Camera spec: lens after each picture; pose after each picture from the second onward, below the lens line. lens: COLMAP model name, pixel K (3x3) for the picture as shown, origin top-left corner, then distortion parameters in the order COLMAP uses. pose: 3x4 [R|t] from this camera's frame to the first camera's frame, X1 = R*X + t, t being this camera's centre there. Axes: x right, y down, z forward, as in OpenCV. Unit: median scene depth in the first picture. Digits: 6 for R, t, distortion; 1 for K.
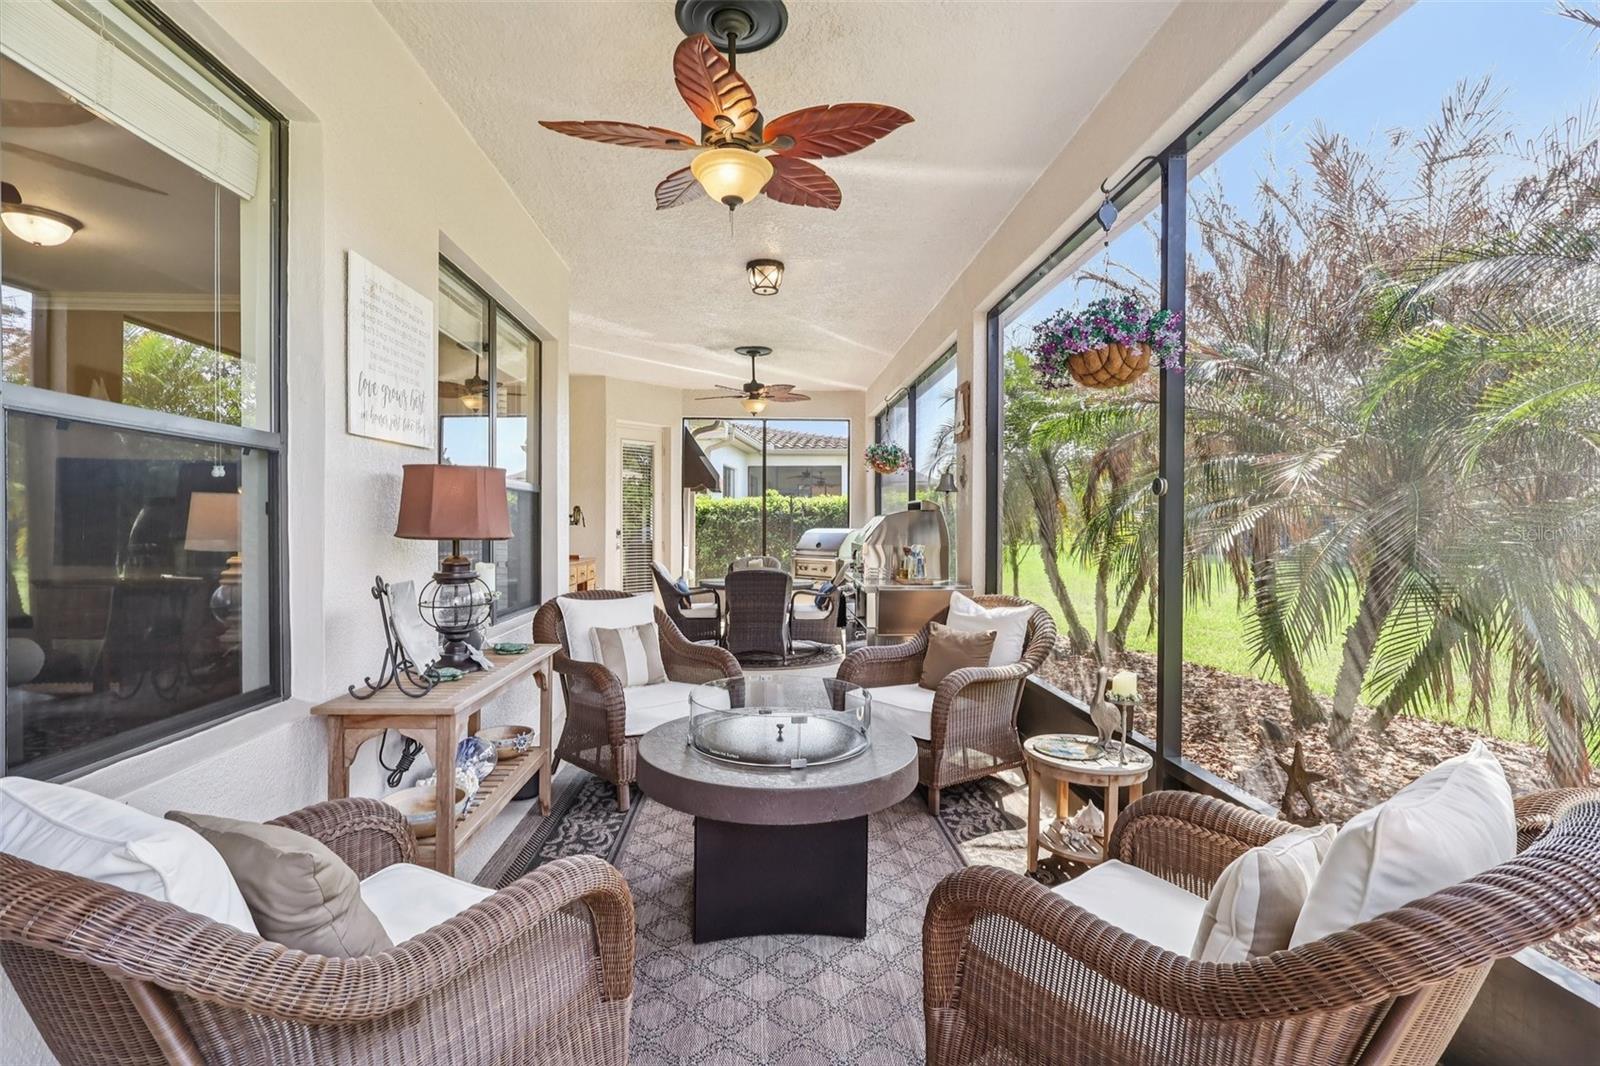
lens RADIAL K [[750.8, 0, 798.6], [0, 750.8, 520.8], [0, 0, 1]] dist [-0.000243, 0.000082]
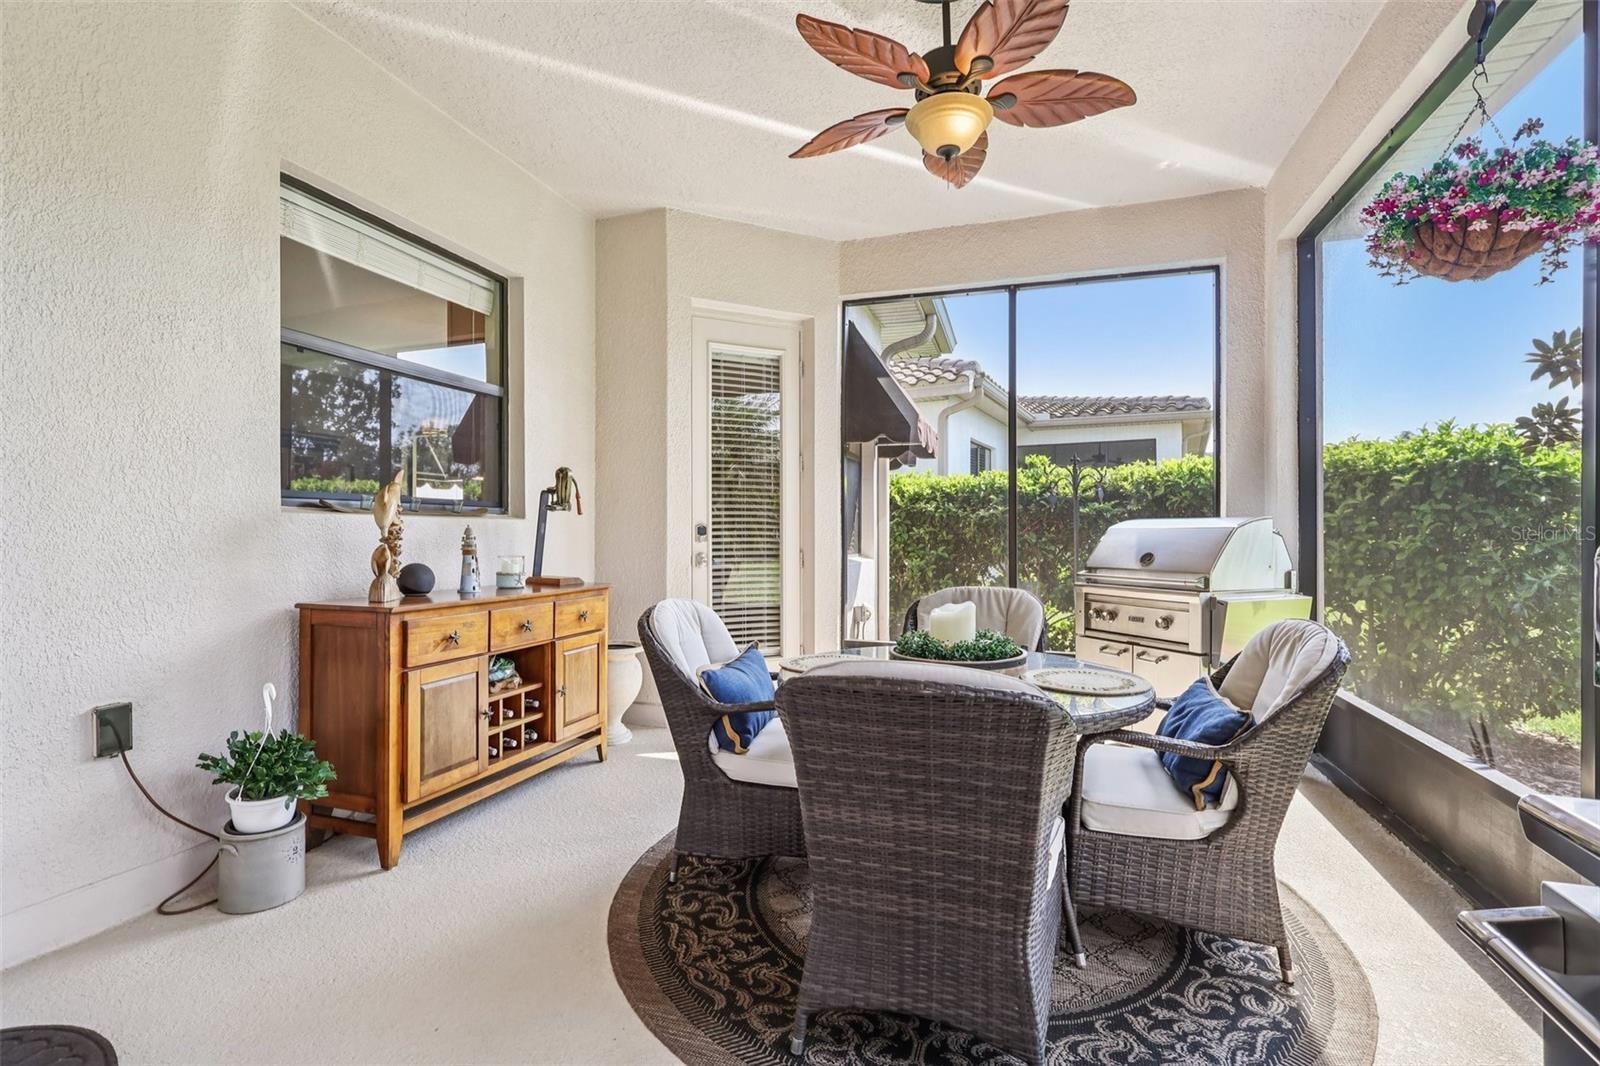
lens RADIAL K [[750.8, 0, 798.6], [0, 750.8, 520.8], [0, 0, 1]] dist [-0.000243, 0.000082]
pose [[0.933686, -0.009490, -0.357967, -0.002872], [0.004751, 0.999889, -0.014115, 0.015855], [0.358061, 0.011478, 0.933627, 0.527140]]
